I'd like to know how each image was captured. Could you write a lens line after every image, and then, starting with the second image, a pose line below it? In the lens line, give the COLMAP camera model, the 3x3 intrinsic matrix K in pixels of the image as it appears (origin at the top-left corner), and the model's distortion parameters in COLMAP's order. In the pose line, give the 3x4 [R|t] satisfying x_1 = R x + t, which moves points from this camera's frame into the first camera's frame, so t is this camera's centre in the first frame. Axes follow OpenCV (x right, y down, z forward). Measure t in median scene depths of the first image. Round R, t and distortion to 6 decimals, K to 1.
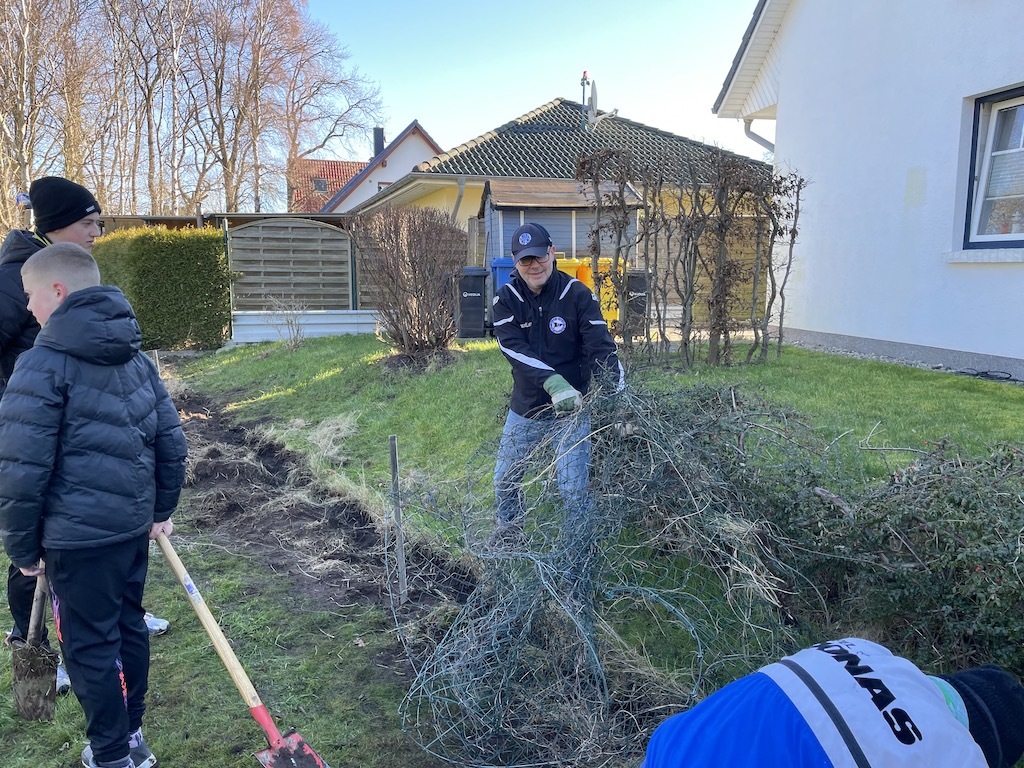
lens RADIAL K [[762.3, 0, 509.3], [0, 762.3, 377.0], [0, 0, 1]] dist [0.066199, -0.083965]
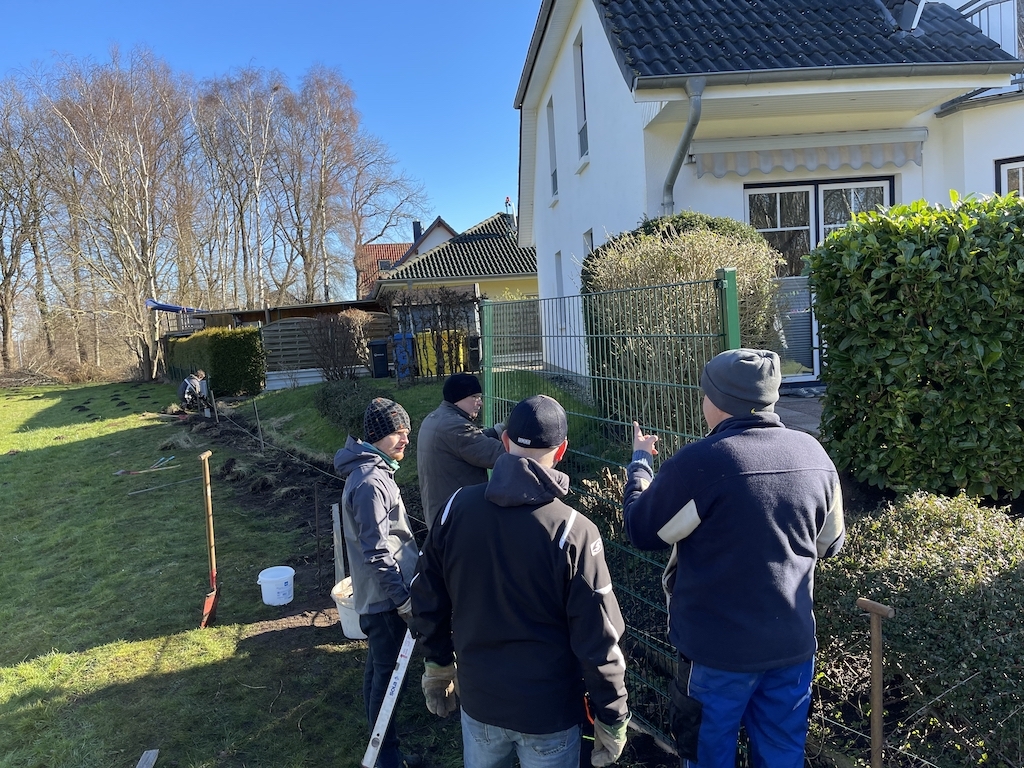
lens RADIAL K [[780.0, 0, 516.4], [0, 780.0, 388.0], [0, 0, 1]] dist [0.051890, -0.044368]
pose [[0.990296, -0.057205, -0.126652, 0.524381], [0.050143, 0.997041, -0.058257, 0.099514], [0.129610, 0.051341, 0.990235, -0.843849]]
